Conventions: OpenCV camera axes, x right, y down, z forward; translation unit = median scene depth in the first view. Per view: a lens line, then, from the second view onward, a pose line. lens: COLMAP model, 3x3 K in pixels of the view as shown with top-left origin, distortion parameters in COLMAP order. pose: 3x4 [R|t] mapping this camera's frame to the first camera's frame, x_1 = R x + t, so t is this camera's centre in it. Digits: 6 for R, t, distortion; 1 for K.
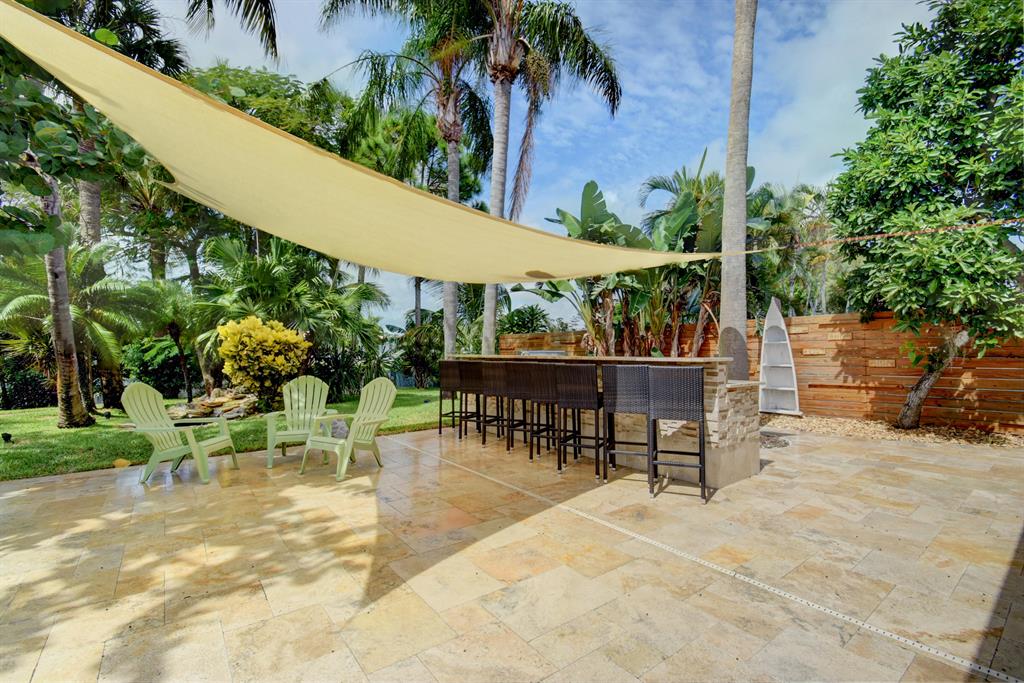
lens RADIAL K [[449.0, 0, 506.6], [0, 449.0, 341.3], [0, 0, 1]] dist [0.007556, -0.013046]
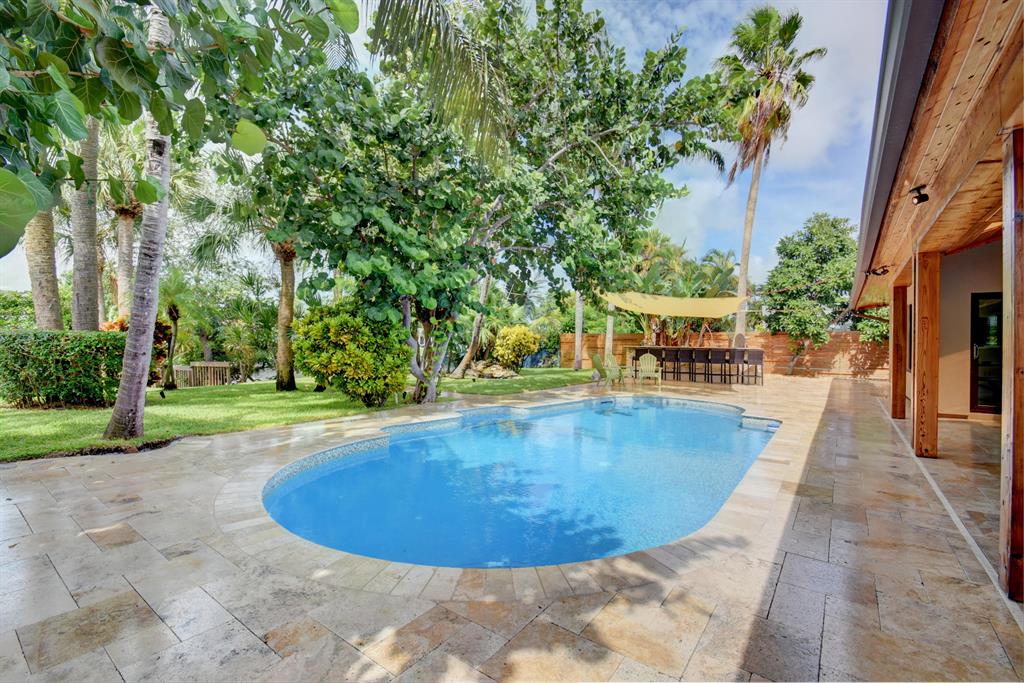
lens RADIAL K [[449.0, 0, 506.6], [0, 449.0, 341.3], [0, 0, 1]] dist [0.007556, -0.013046]
pose [[0.961261, 0.012969, 0.275334, -1.628327], [-0.018211, 0.999698, 0.016492, -0.028041], [-0.275037, -0.020867, 0.961207, -1.240009]]
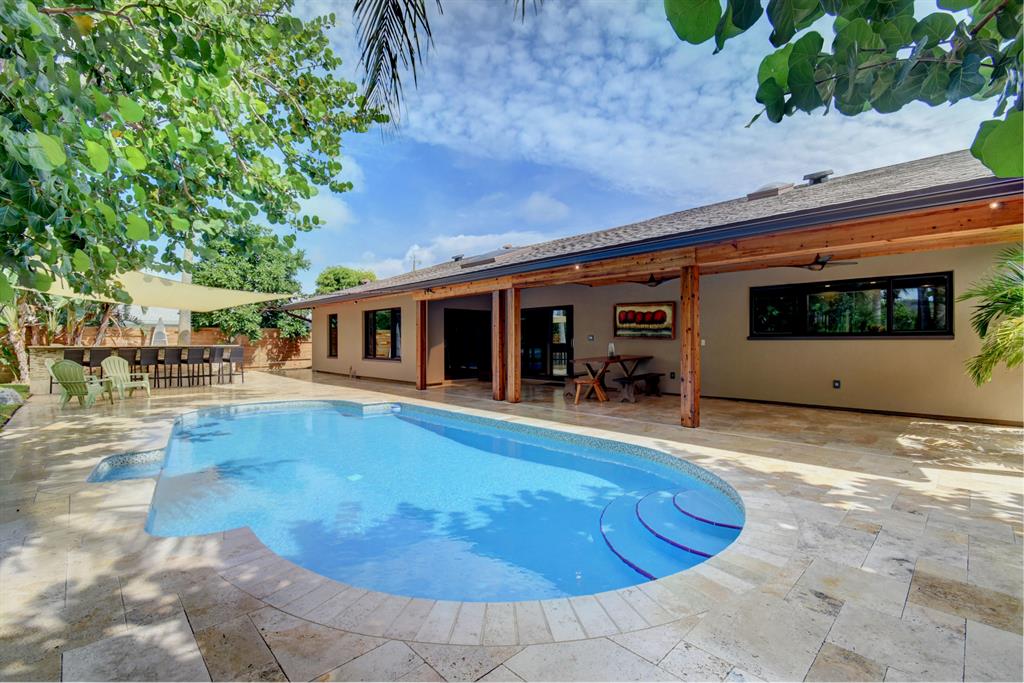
lens RADIAL K [[449.0, 0, 506.6], [0, 449.0, 341.3], [0, 0, 1]] dist [0.007556, -0.013046]
pose [[-0.109922, 0.000249, 0.993940, -2.126380], [-0.015732, 0.999874, -0.001990, -0.014118], [-0.993816, -0.015855, -0.109904, -0.464477]]
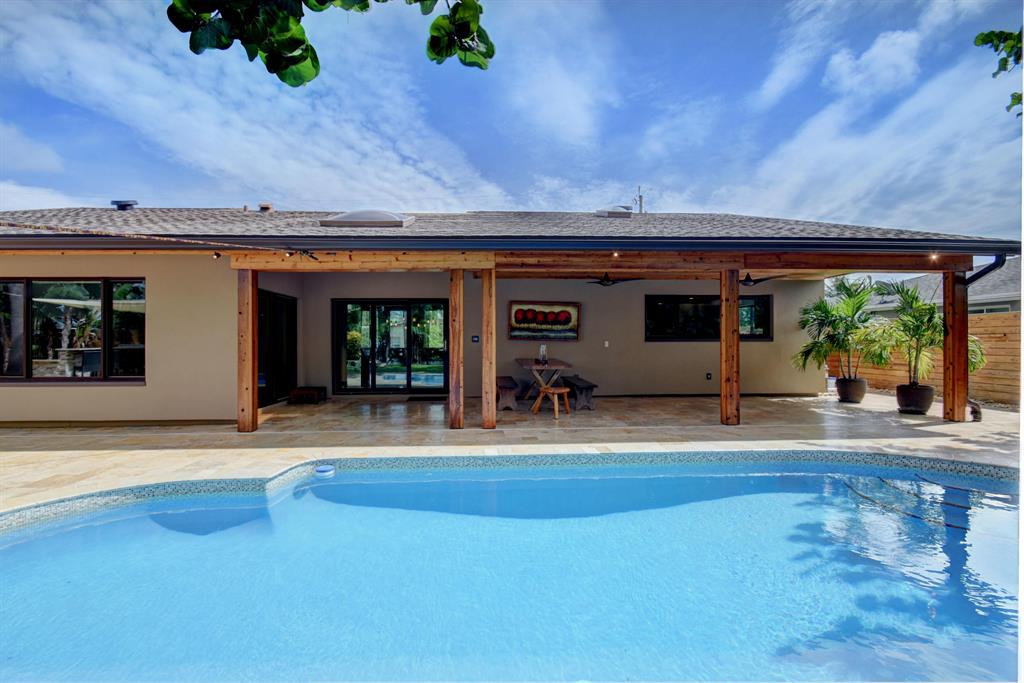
lens RADIAL K [[440.6, 0, 512.0], [0, 440.6, 341.5], [0, 0, 1]] dist [0.000162, -0.000043]
pose [[-0.820464, 0.003828, 0.571686, -1.313274], [-0.007361, 0.999824, -0.017258, -0.002959], [-0.571651, -0.018368, -0.820291, 0.171543]]
